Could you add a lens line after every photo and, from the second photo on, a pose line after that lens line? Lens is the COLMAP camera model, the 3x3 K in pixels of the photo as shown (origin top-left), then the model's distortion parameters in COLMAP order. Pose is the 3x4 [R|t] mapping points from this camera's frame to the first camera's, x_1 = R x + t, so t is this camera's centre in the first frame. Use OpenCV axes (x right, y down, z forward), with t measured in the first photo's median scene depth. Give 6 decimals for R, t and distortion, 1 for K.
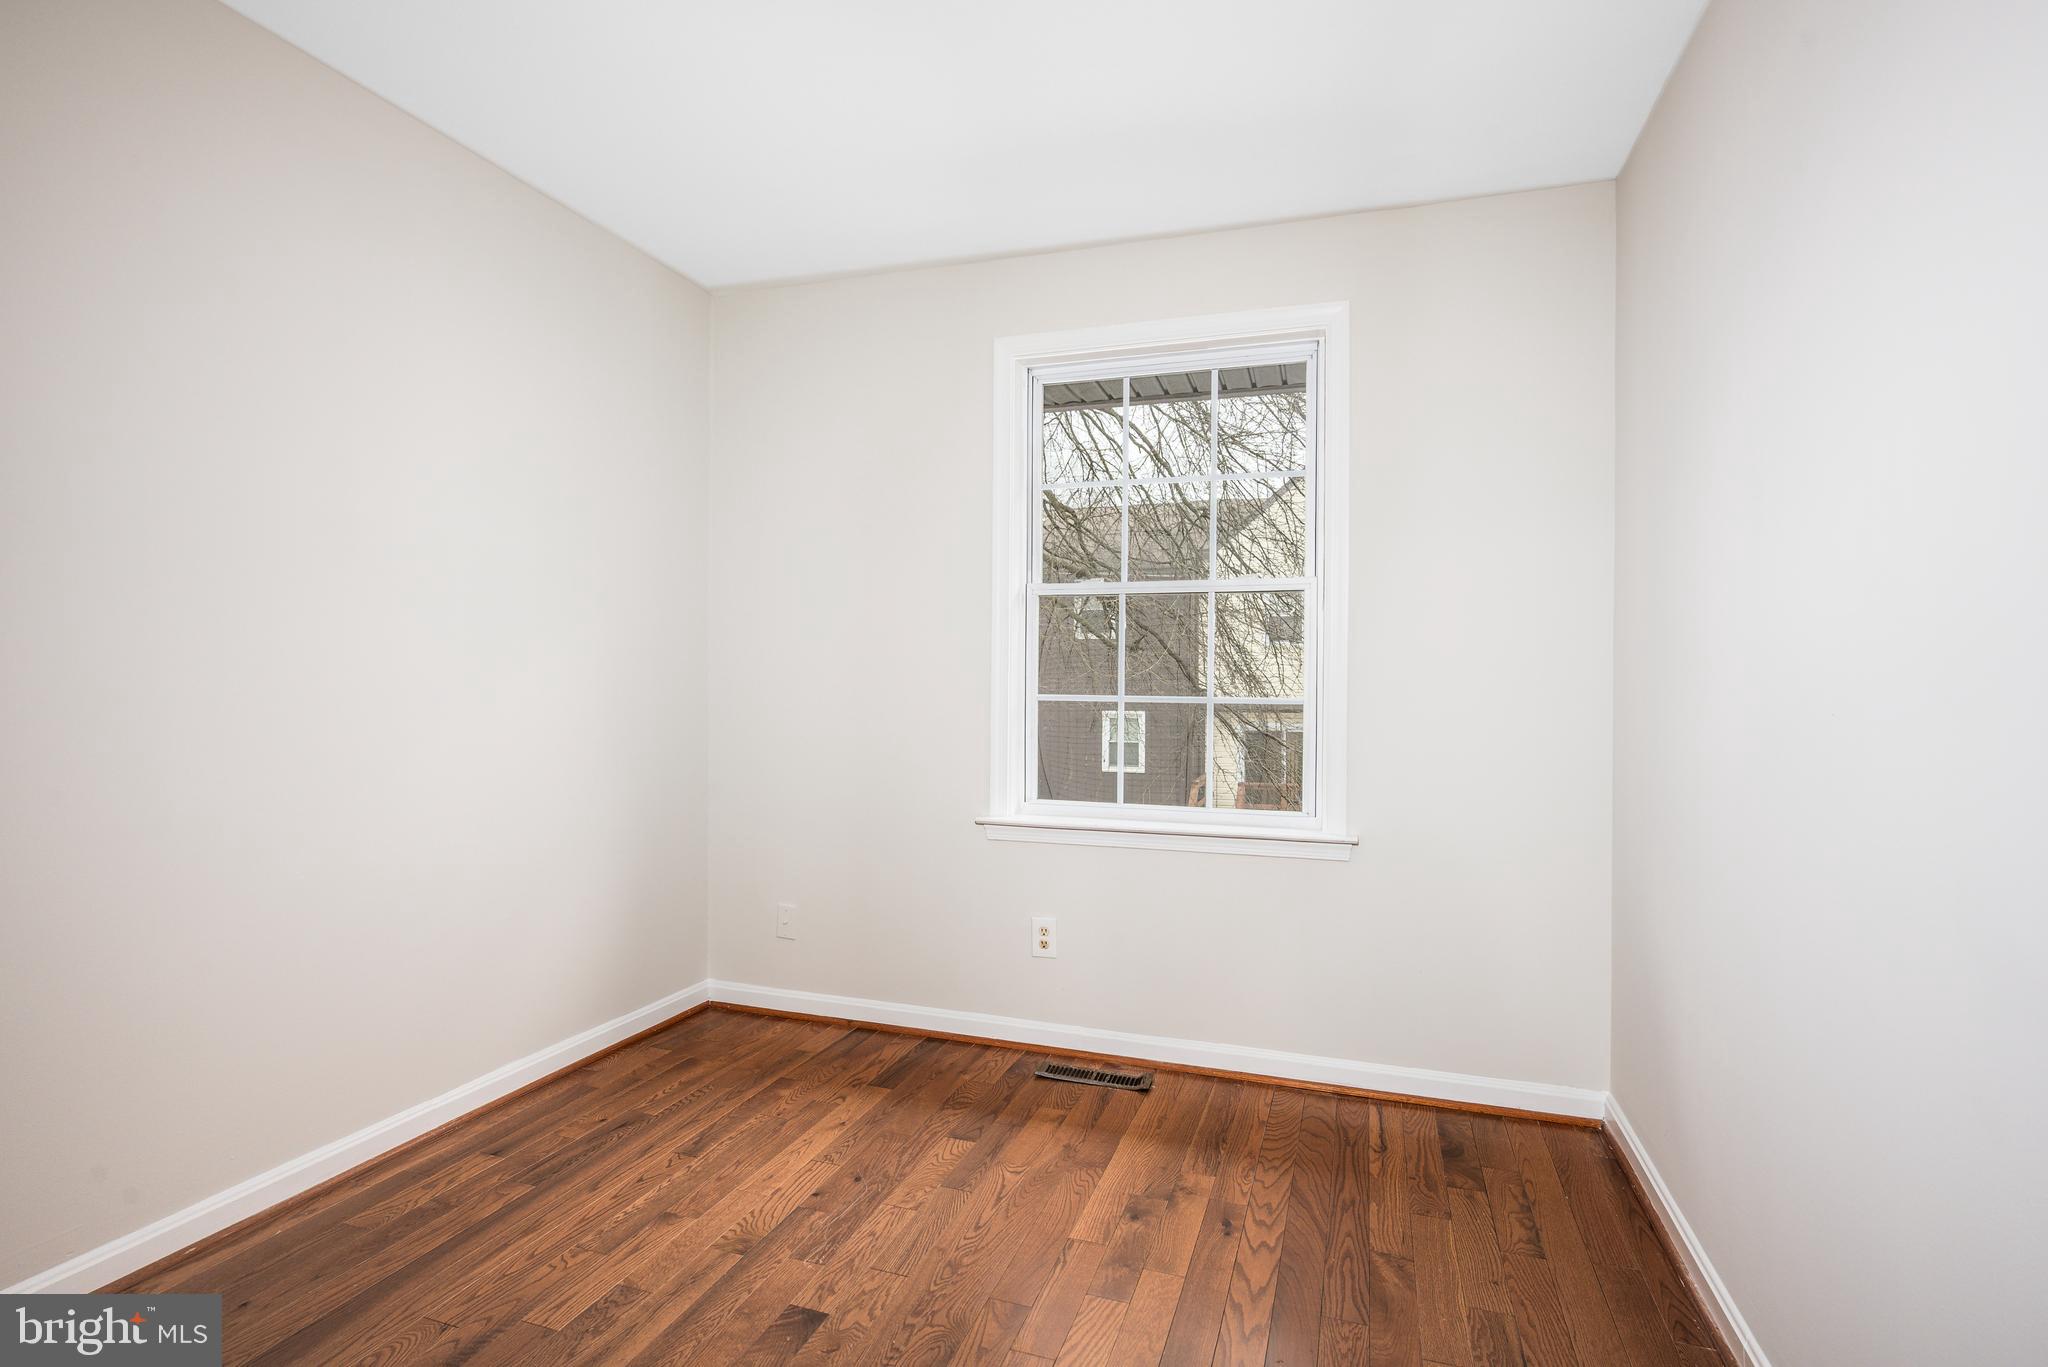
lens RADIAL K [[1010.8, 0, 1046.7], [0, 1010.8, 704.4], [0, 0, 1]] dist [0.101422, -0.000025]
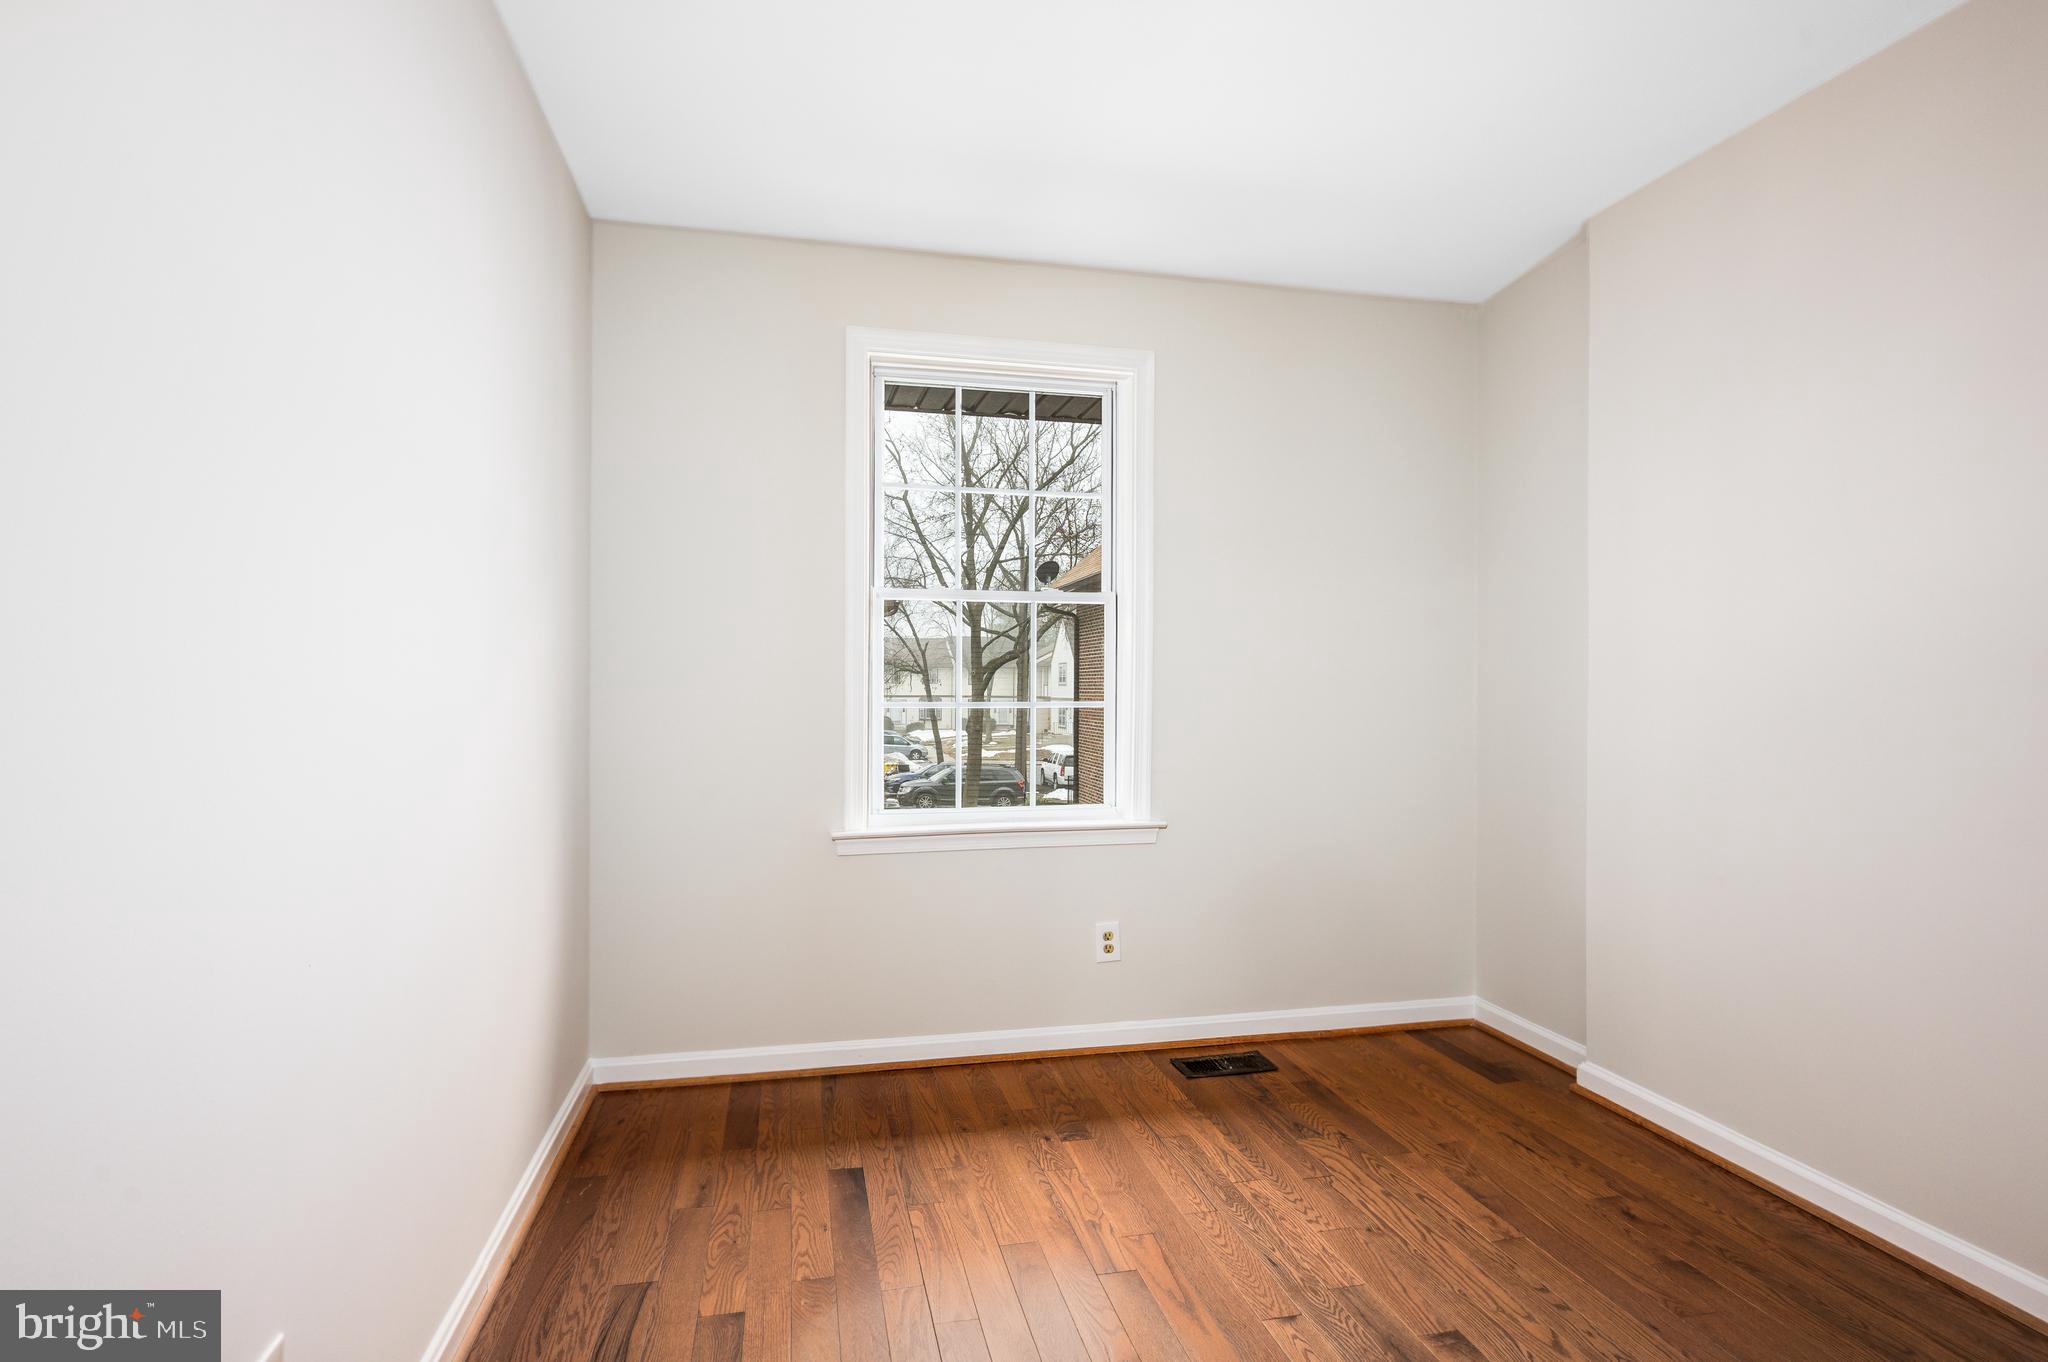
lens RADIAL K [[998.9, 0, 1015.7], [0, 998.9, 670.3], [0, 0, 1]] dist [0.000572, -0.000052]
pose [[0.862185, 0.000844, 0.506593, -0.385699], [0.014624, 0.999540, -0.026554, -0.010286], [-0.506383, 0.030303, 0.861776, 0.120557]]
